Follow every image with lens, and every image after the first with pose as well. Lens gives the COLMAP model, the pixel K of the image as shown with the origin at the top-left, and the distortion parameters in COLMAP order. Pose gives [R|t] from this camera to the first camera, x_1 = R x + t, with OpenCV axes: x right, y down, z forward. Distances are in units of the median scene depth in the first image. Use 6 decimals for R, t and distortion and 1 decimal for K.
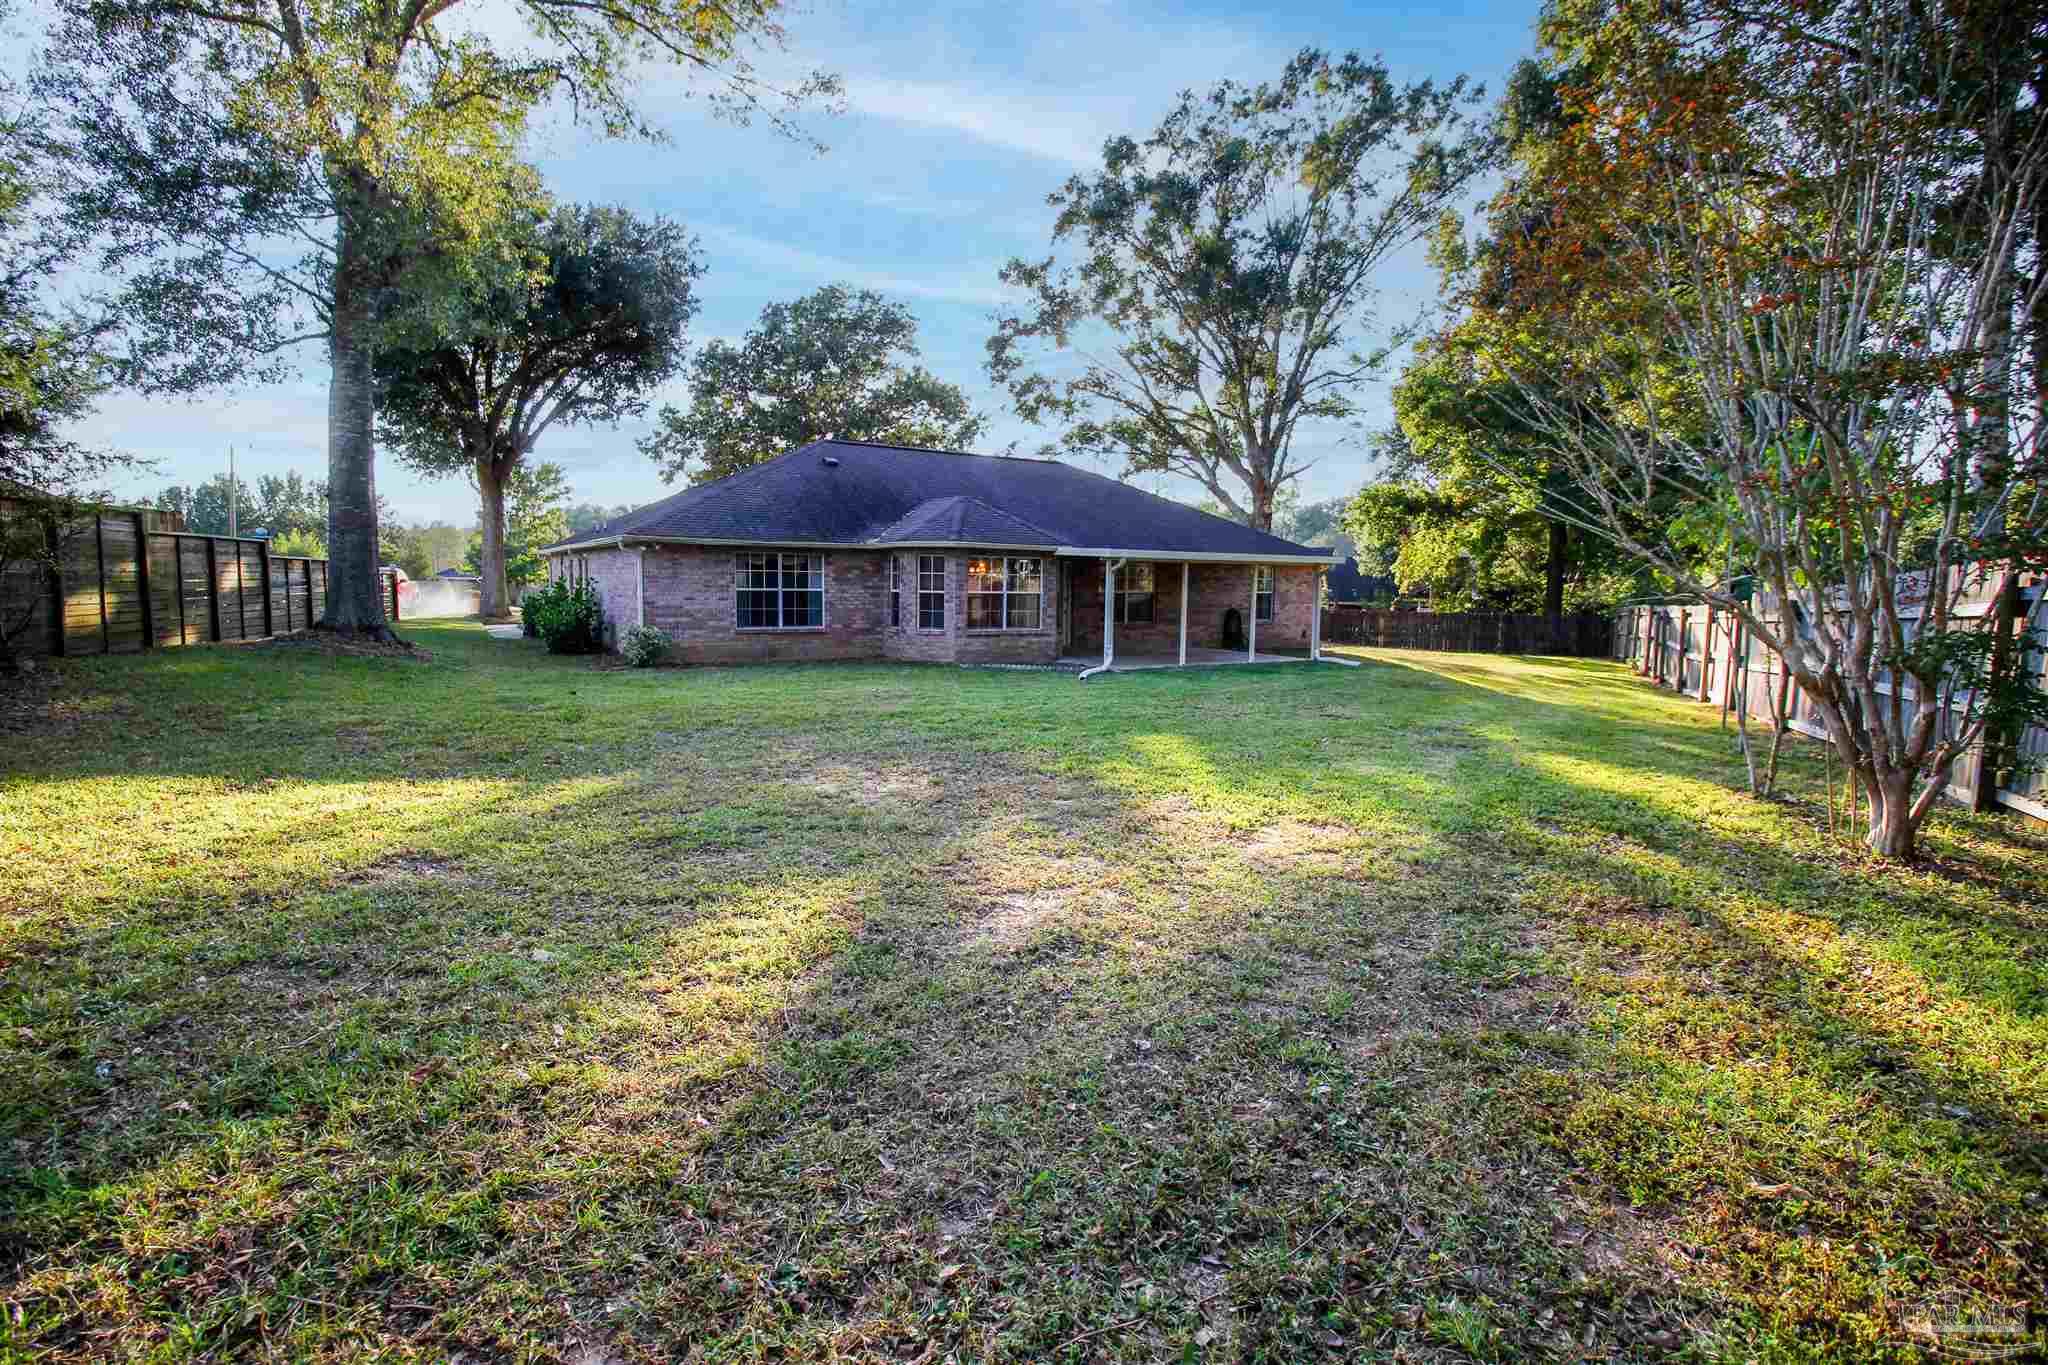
lens RADIAL K [[946.2, 0, 1025.3], [0, 946.2, 655.2], [0, 0, 1]] dist [-0.017681, -0.000611]
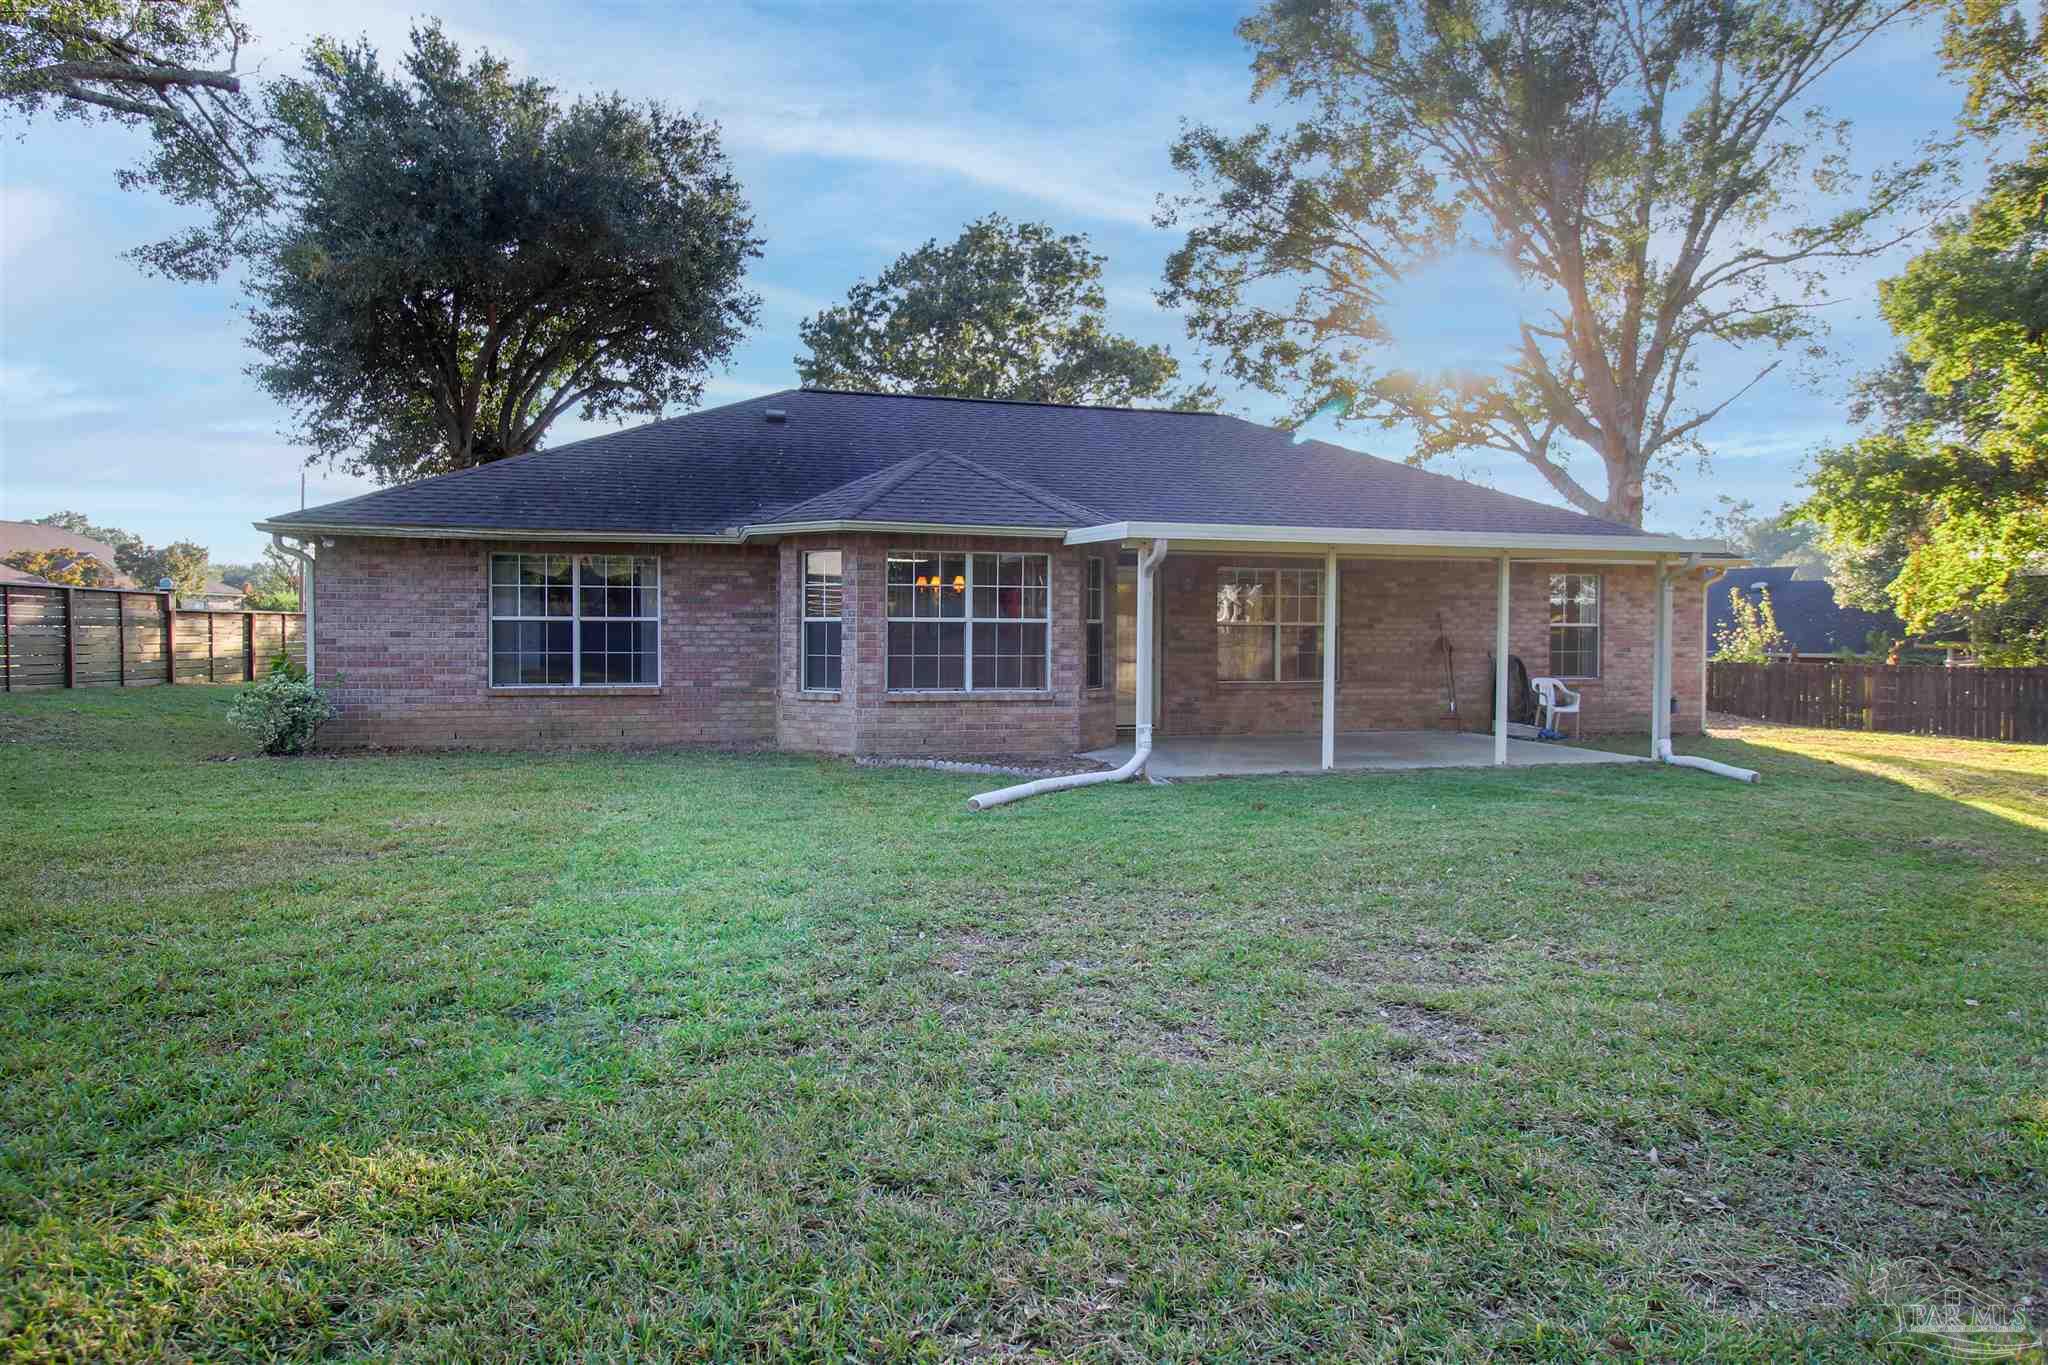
lens RADIAL K [[1171.9, 0, 1020.6], [0, 1171.9, 649.3], [0, 0, 1]] dist [0.003661, -0.012459]
pose [[0.958677, -0.005862, -0.284438, 0.096030], [-0.013312, 0.997768, -0.065430, -0.004443], [0.284187, 0.066513, 0.956459, 0.200902]]
